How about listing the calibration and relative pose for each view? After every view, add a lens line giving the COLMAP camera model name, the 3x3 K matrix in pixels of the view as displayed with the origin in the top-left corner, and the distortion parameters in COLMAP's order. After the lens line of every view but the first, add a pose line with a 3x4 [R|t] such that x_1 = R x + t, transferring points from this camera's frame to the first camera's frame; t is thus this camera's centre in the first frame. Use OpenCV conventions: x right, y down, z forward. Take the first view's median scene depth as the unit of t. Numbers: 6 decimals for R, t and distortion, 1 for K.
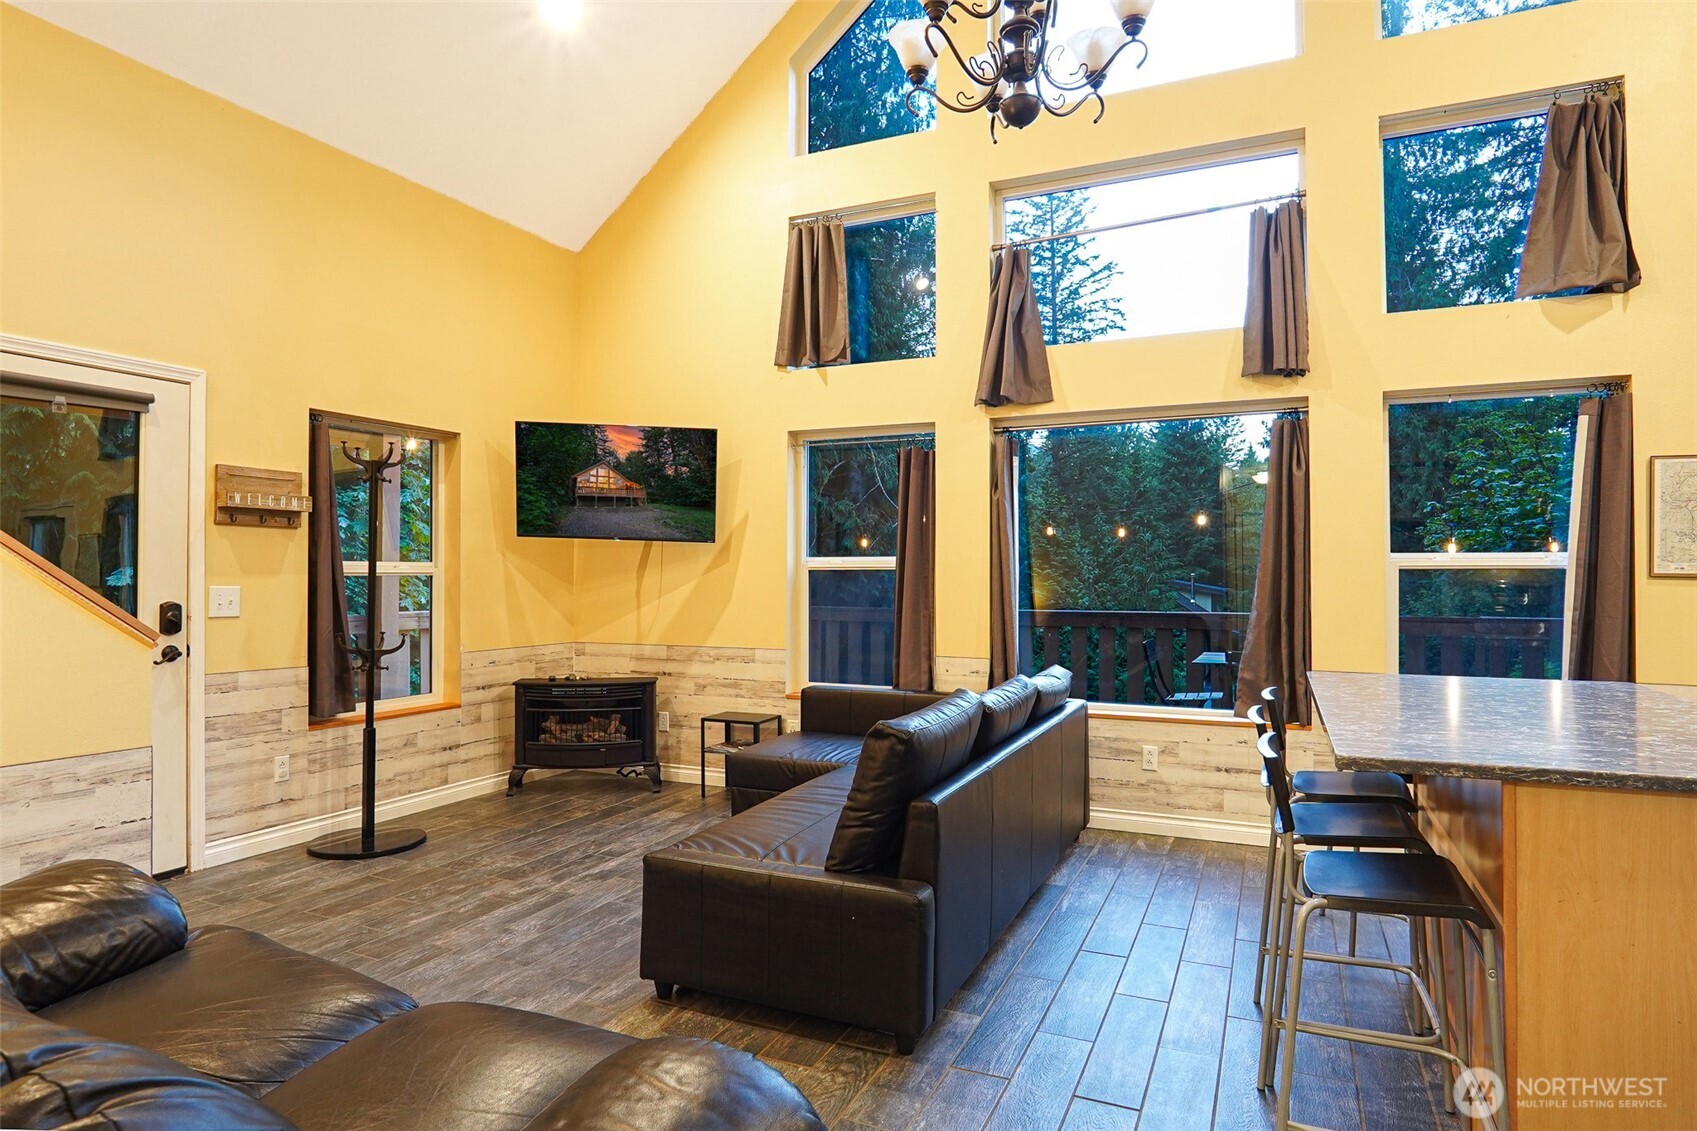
lens RADIAL K [[923.1, 0, 851.0], [0, 923.1, 572.0], [0, 0, 1]] dist [-0.035553, 0.008328]
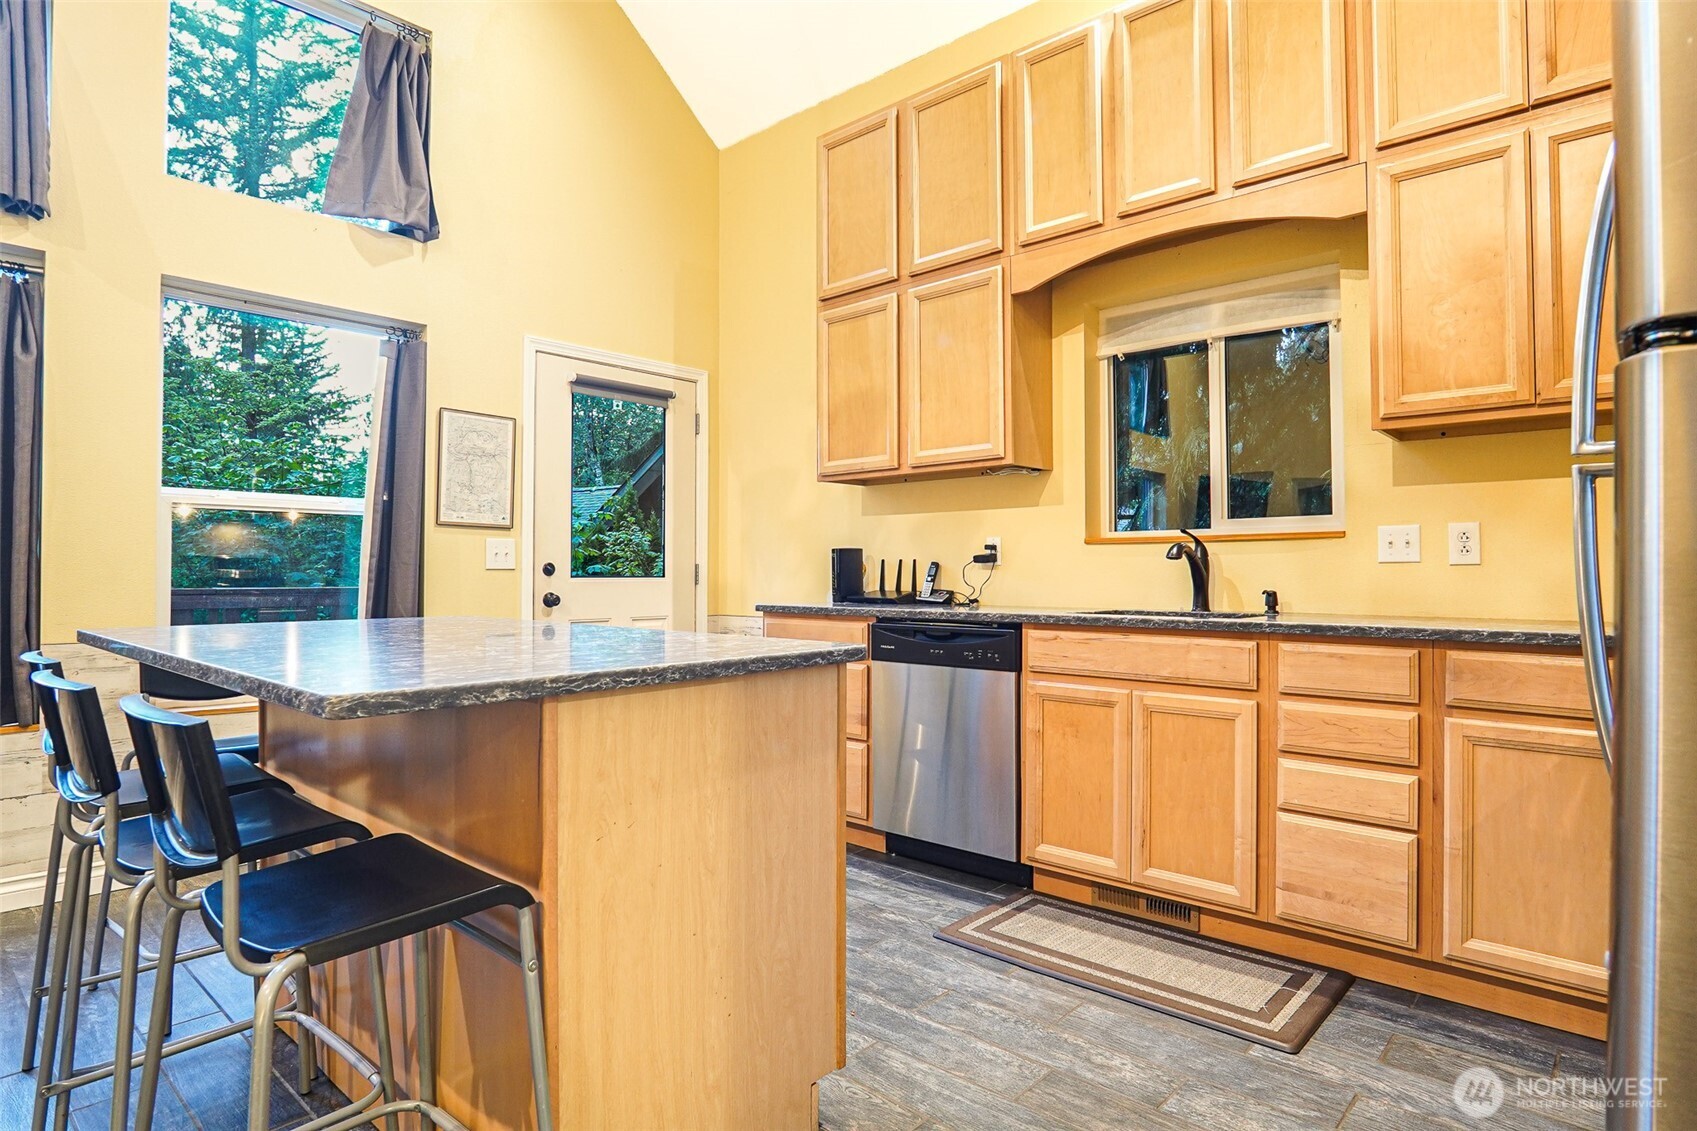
lens RADIAL K [[923.1, 0, 843.2], [0, 923.1, 556.3], [0, 0, 1]] dist [-0.035553, 0.008328]
pose [[0.304551, 0.015398, 0.952372, 0.028117], [-0.003086, 0.999880, -0.015179, 0.048436], [-0.952491, 0.001684, 0.304562, 0.209442]]
